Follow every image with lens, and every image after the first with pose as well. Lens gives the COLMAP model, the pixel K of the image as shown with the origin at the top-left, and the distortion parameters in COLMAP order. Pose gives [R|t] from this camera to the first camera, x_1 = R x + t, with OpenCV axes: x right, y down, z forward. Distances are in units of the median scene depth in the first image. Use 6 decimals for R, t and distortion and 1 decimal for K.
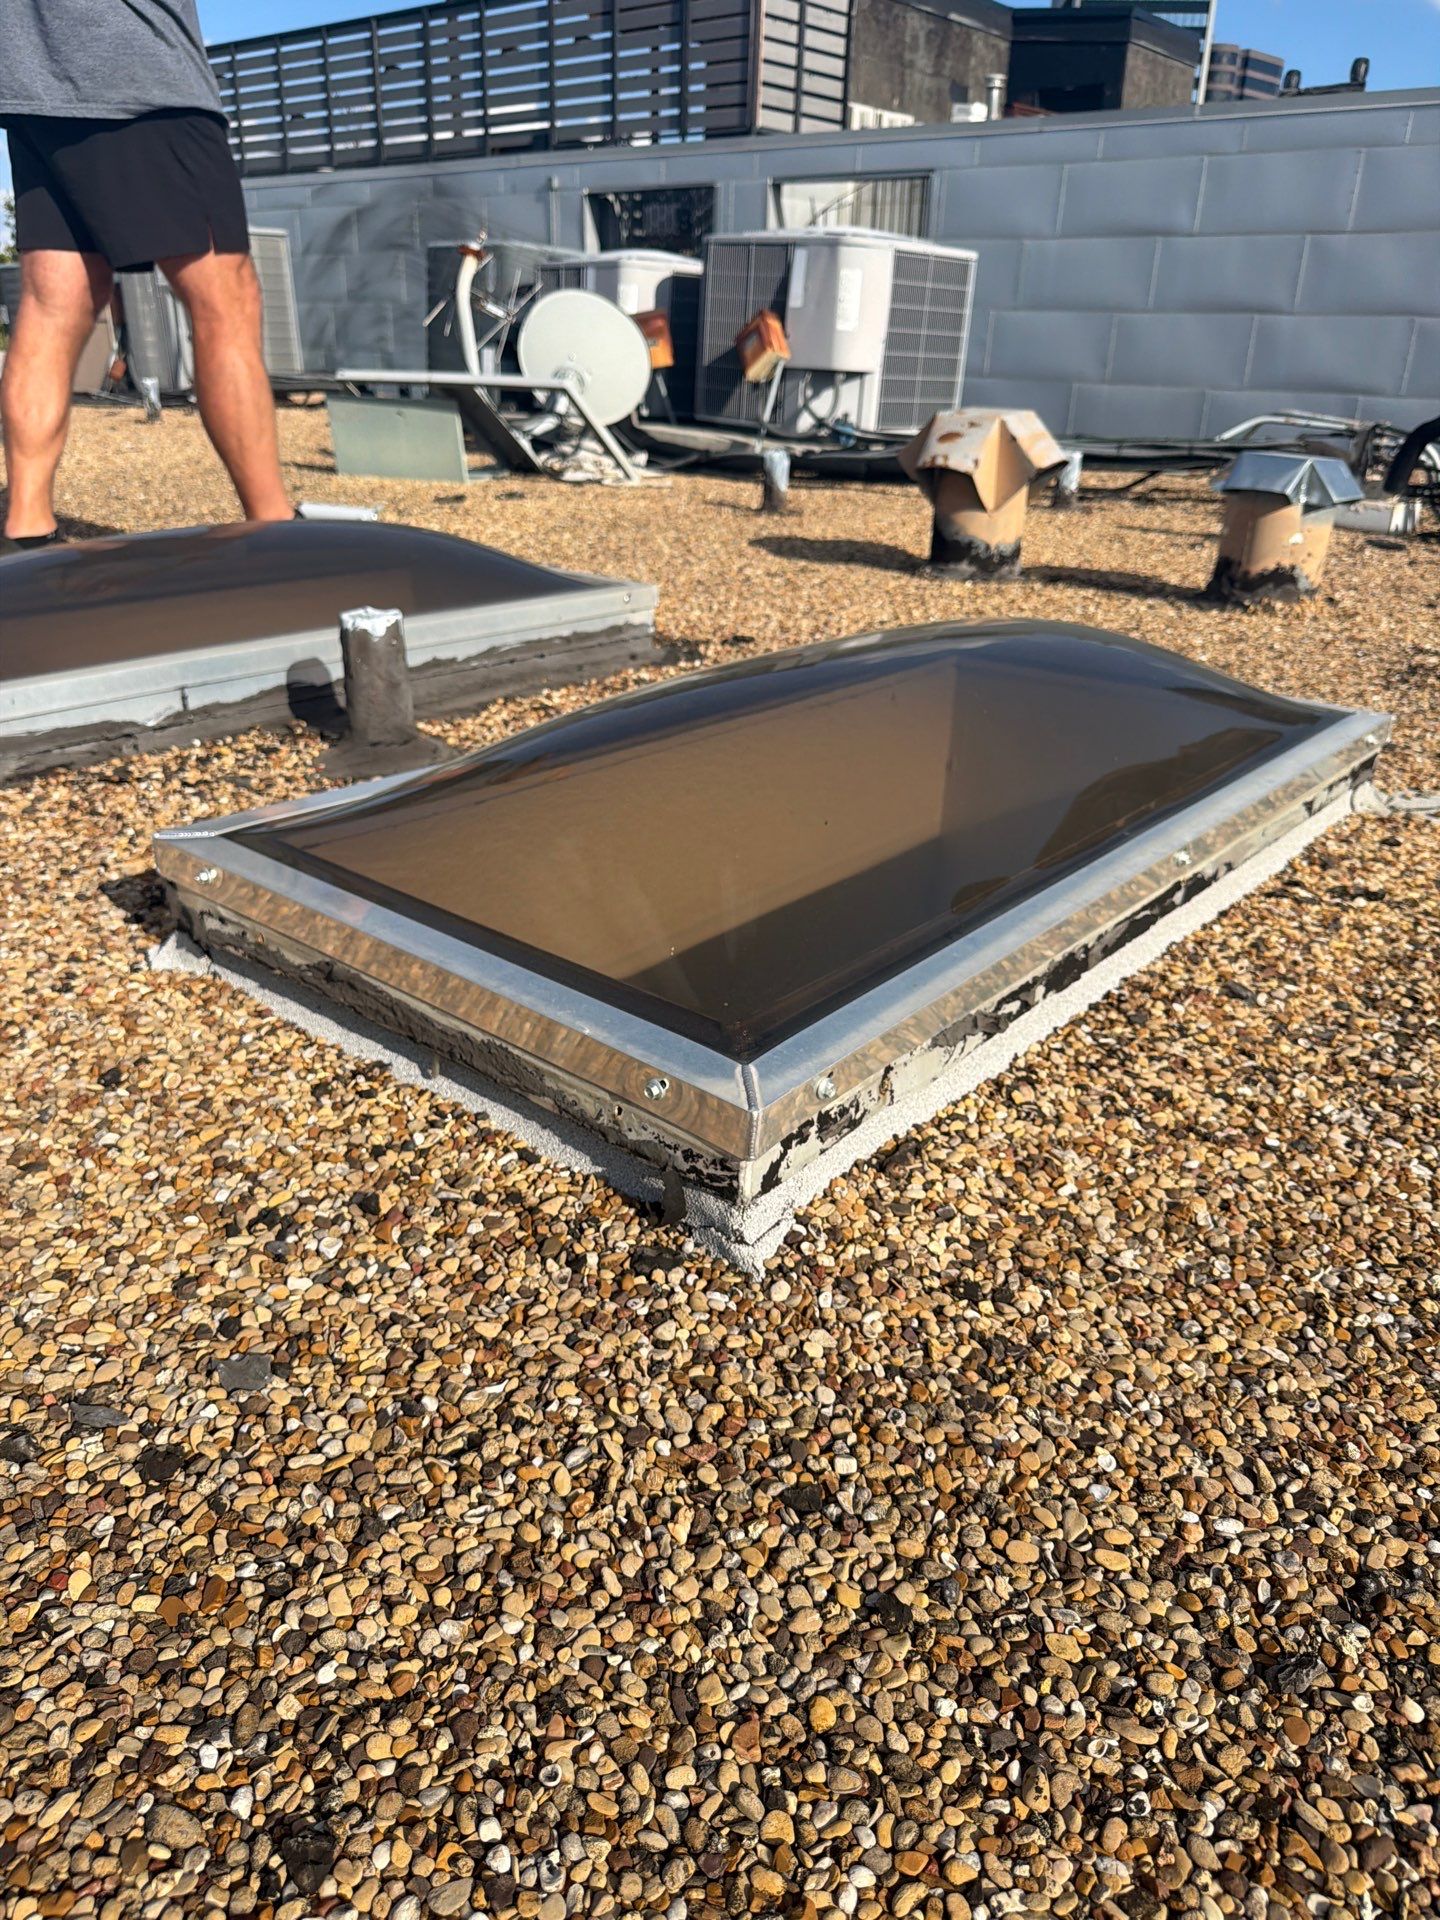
lens RADIAL K [[1347.4, 0, 719.6], [0, 1347.4, 951.2], [0, 0, 1]] dist [-0.016925, -0.005953]
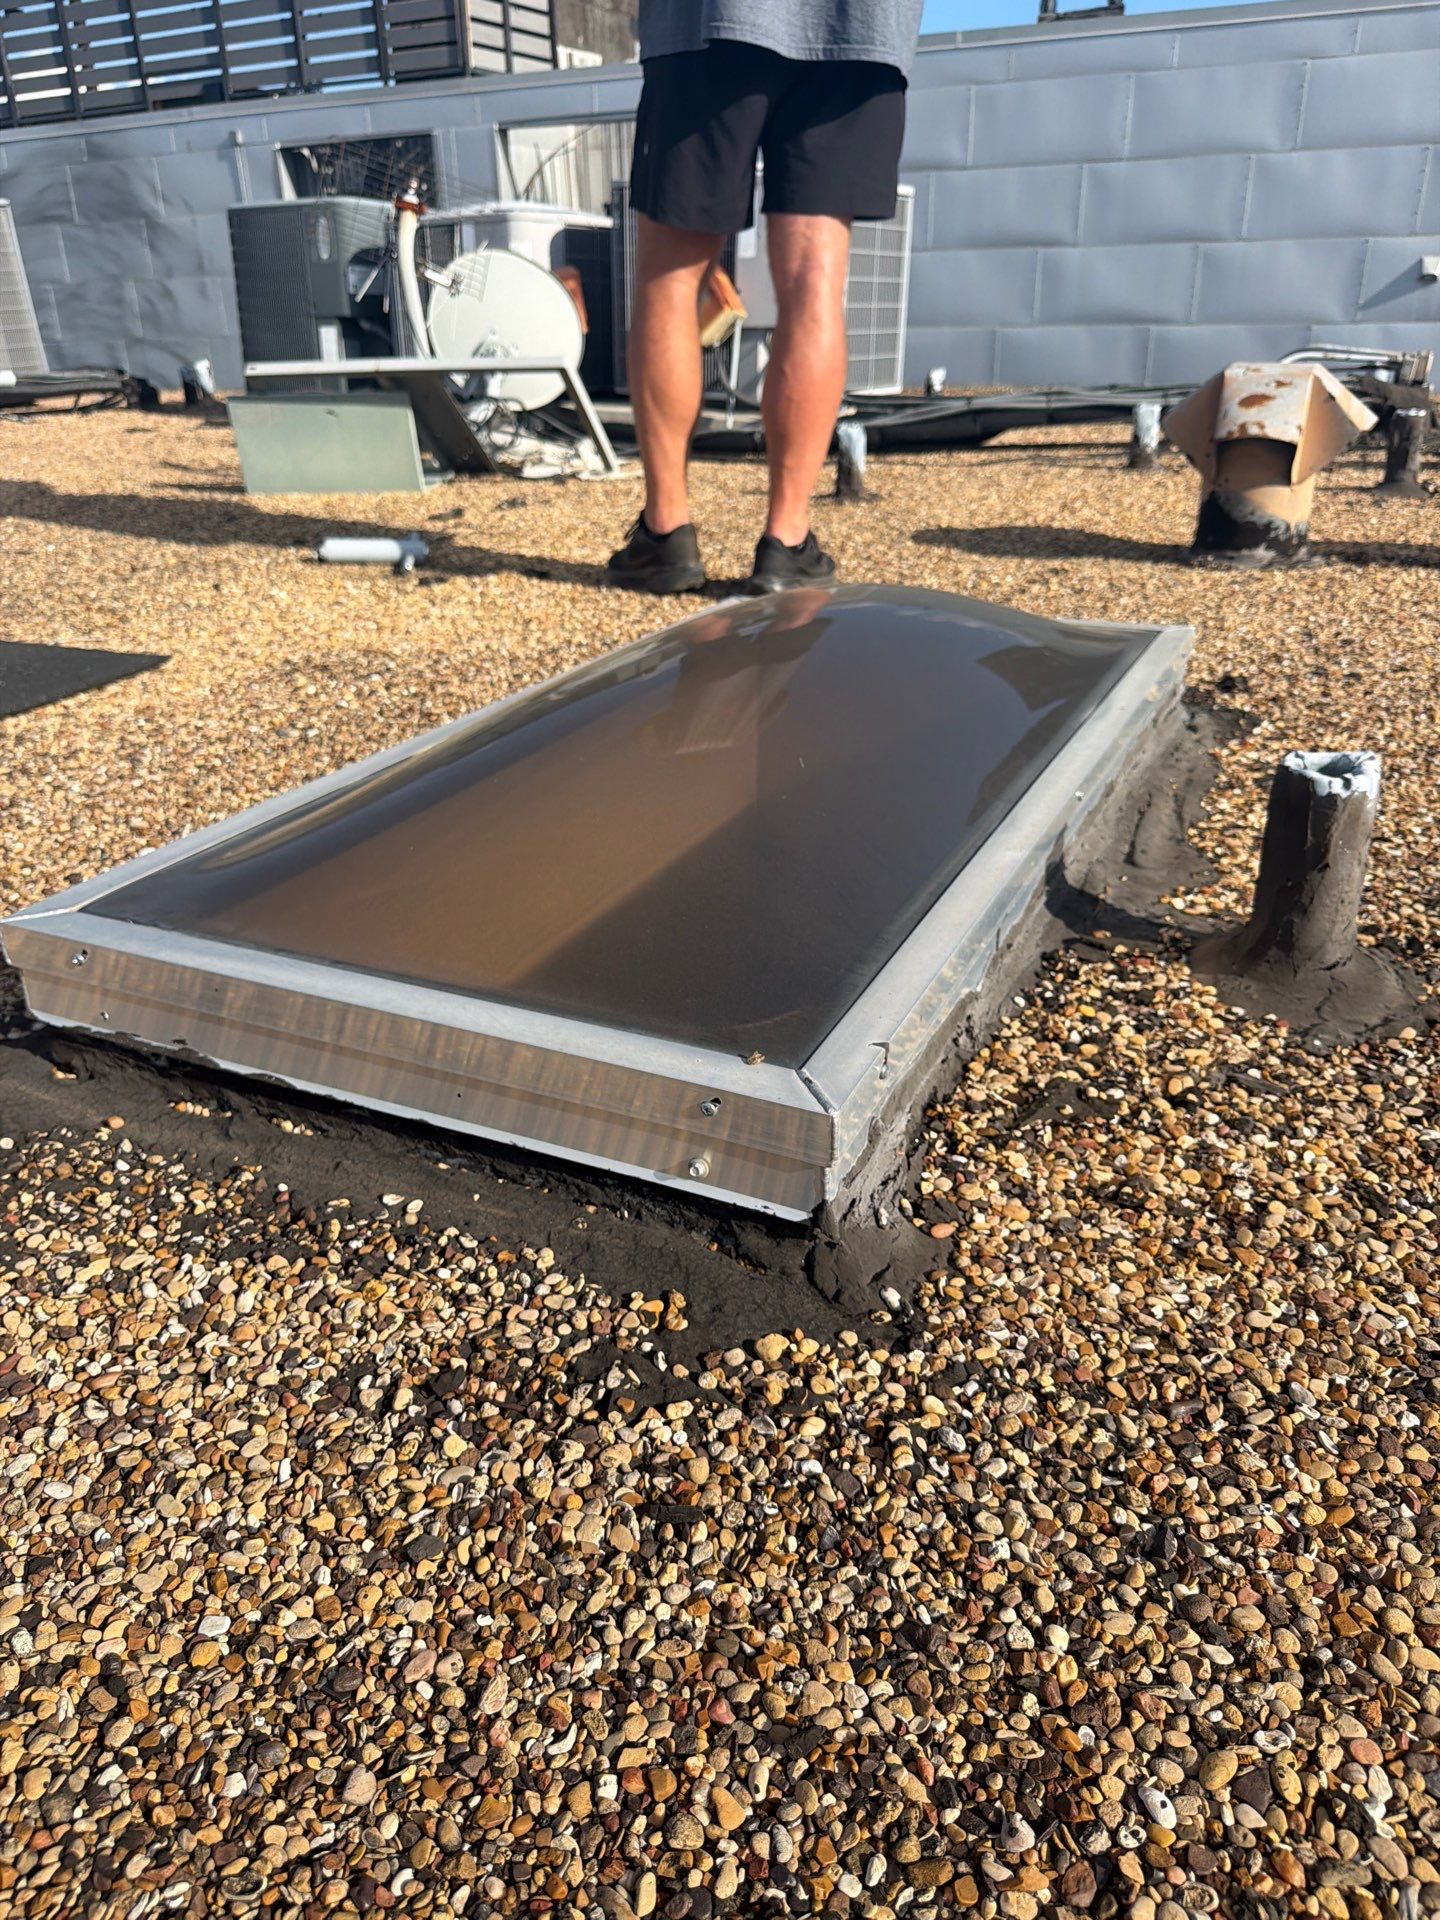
lens RADIAL K [[1347.4, 0, 720.0], [0, 1347.4, 960.1], [0, 0, 1]] dist [-0.016925, -0.005953]
pose [[0.966302, -0.153507, 0.206629, -0.090014], [0.146762, 0.988022, 0.047679, -0.031086], [-0.211473, -0.015747, 0.977257, 0.061759]]
